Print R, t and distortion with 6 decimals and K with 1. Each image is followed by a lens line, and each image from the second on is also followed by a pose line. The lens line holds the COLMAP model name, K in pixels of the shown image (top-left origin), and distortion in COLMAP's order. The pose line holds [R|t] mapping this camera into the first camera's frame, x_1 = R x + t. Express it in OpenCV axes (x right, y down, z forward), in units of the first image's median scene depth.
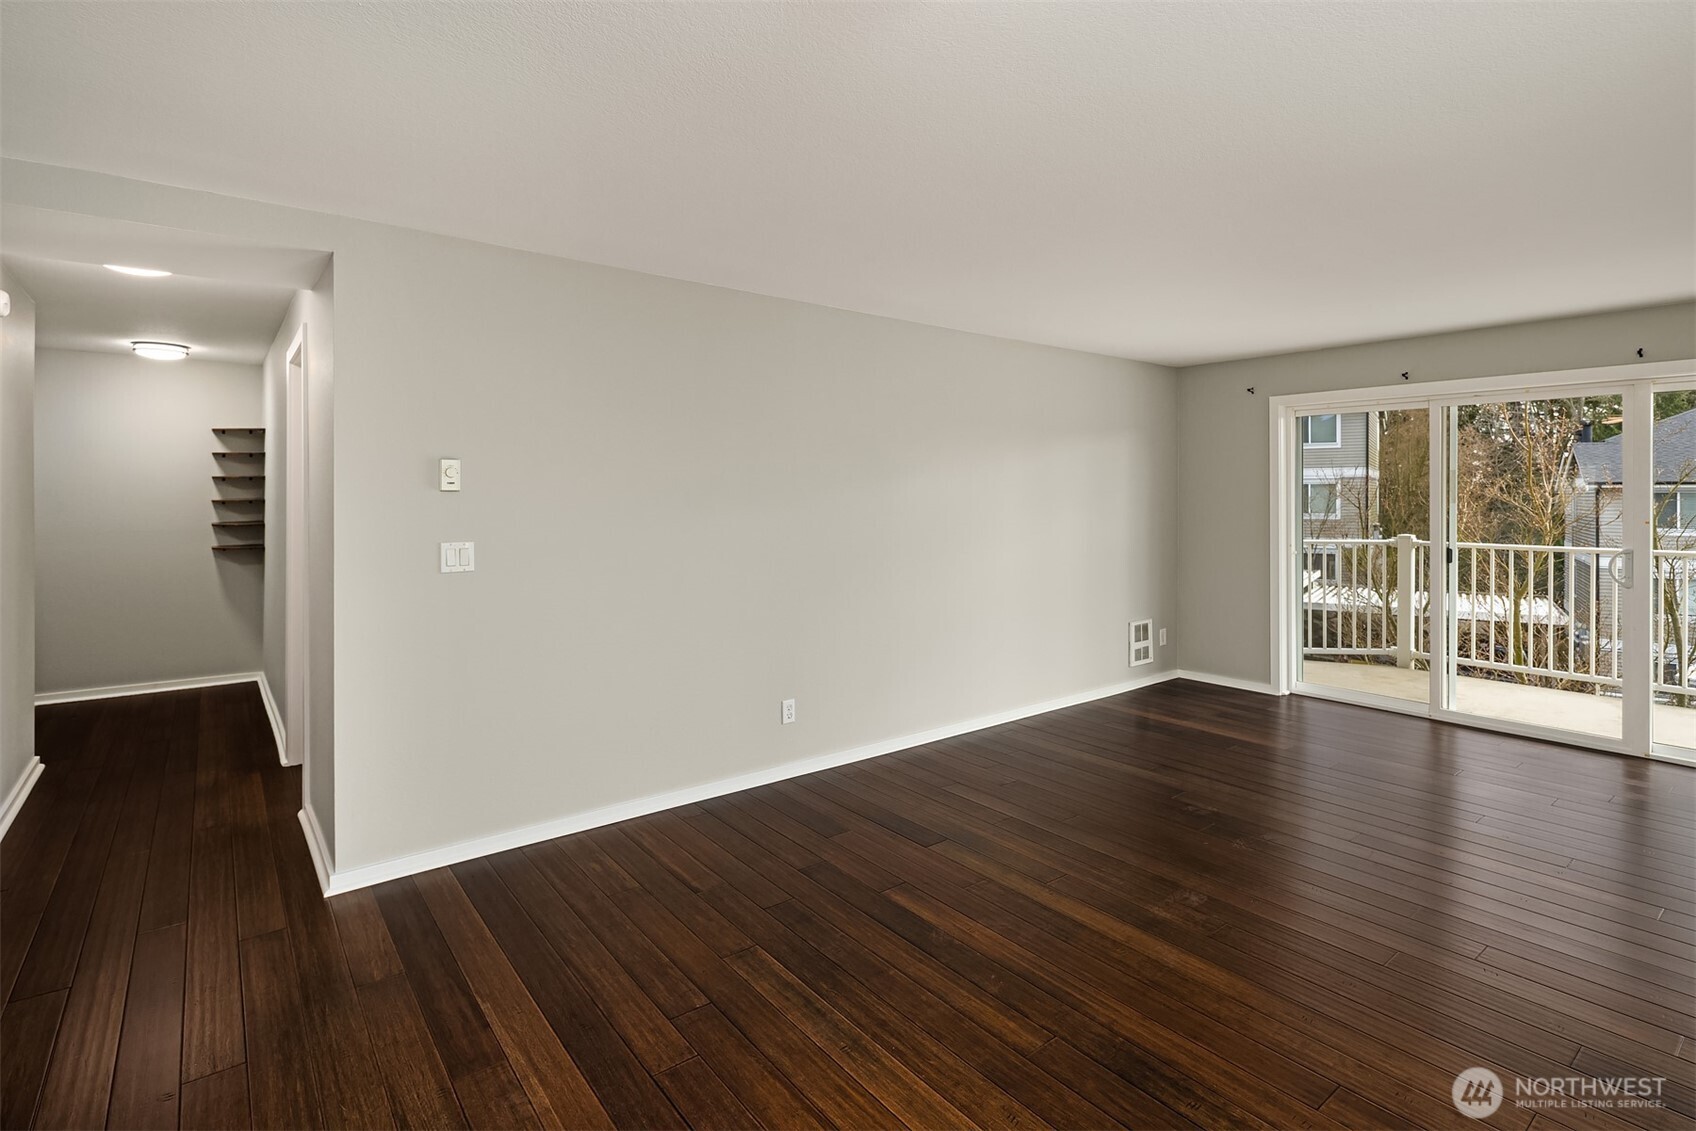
lens RADIAL K [[819.0, 0, 841.0], [0, 819.0, 486.8], [0, 0, 1]] dist [0.001956, -0.004814]
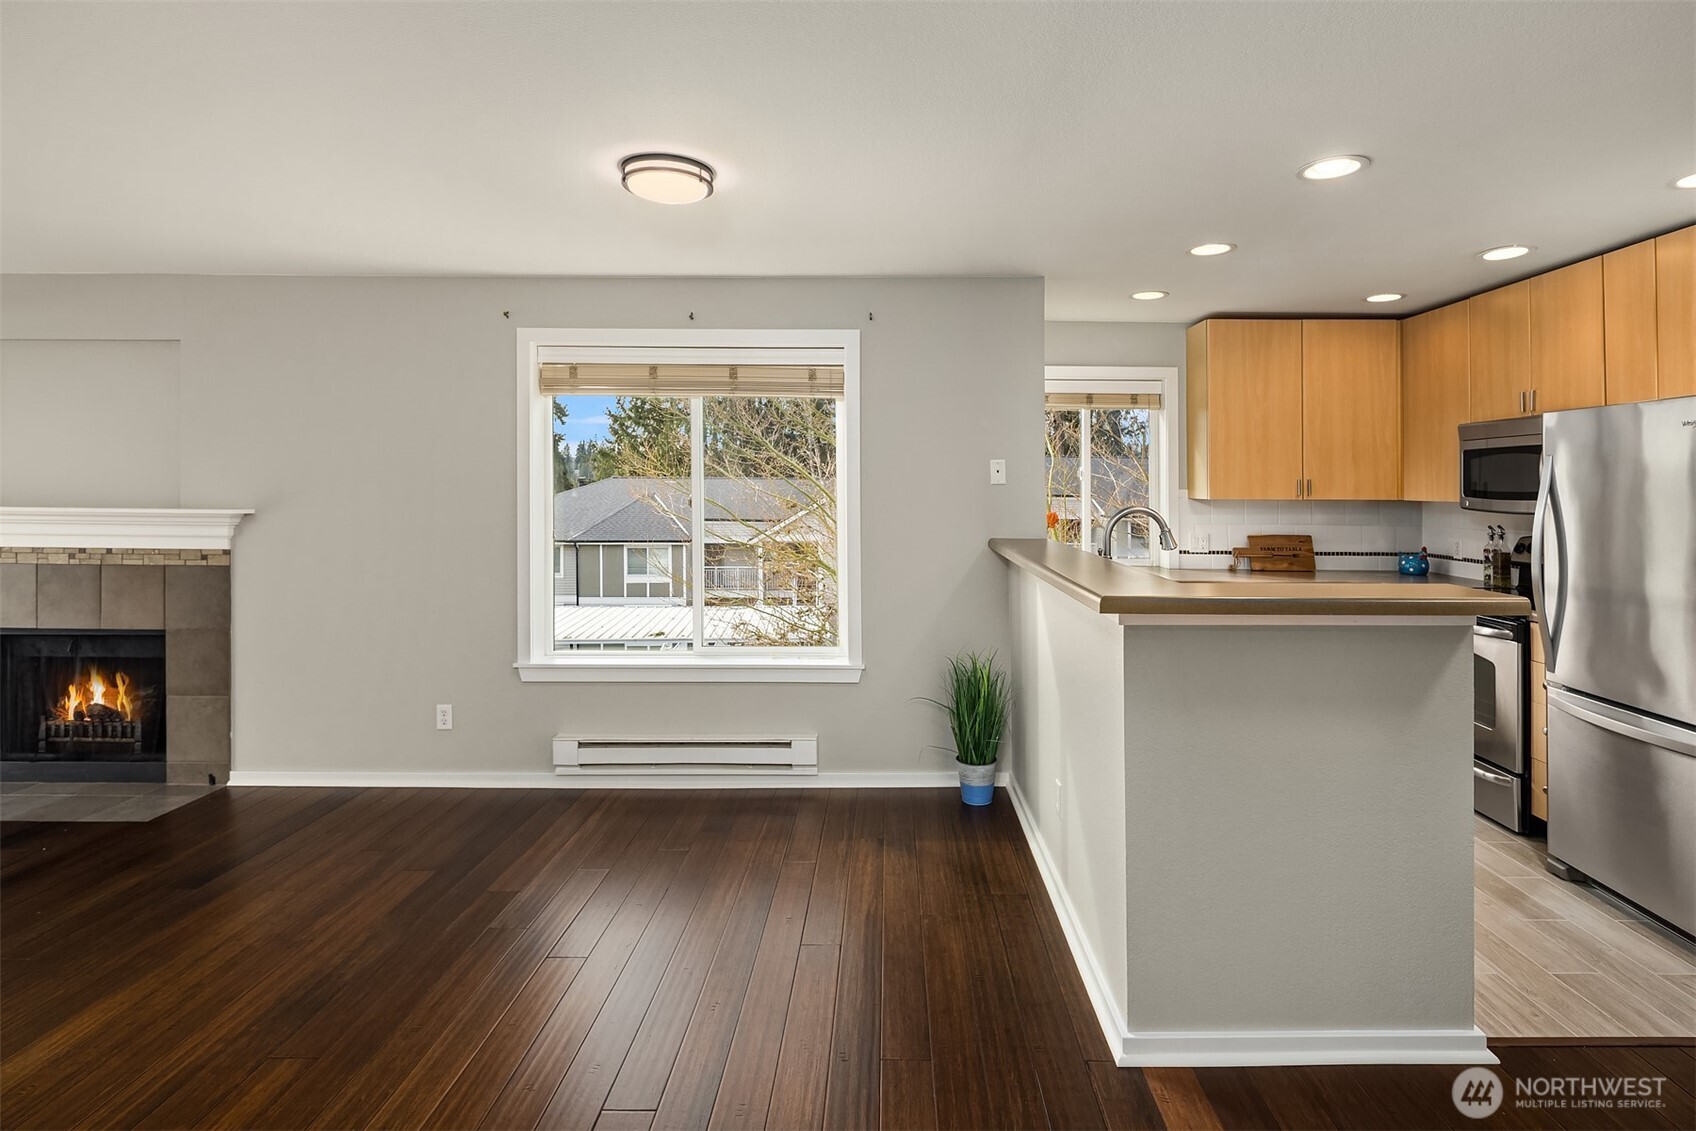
lens RADIAL K [[819.0, 0, 923.7], [0, 819.0, 481.6], [0, 0, 1]] dist [0.001956, -0.004814]
pose [[-0.805605, 0.003406, 0.592443, -0.377520], [-0.012720, 0.999654, -0.023043, 0.008792], [-0.592316, -0.026100, -0.805283, 0.552979]]
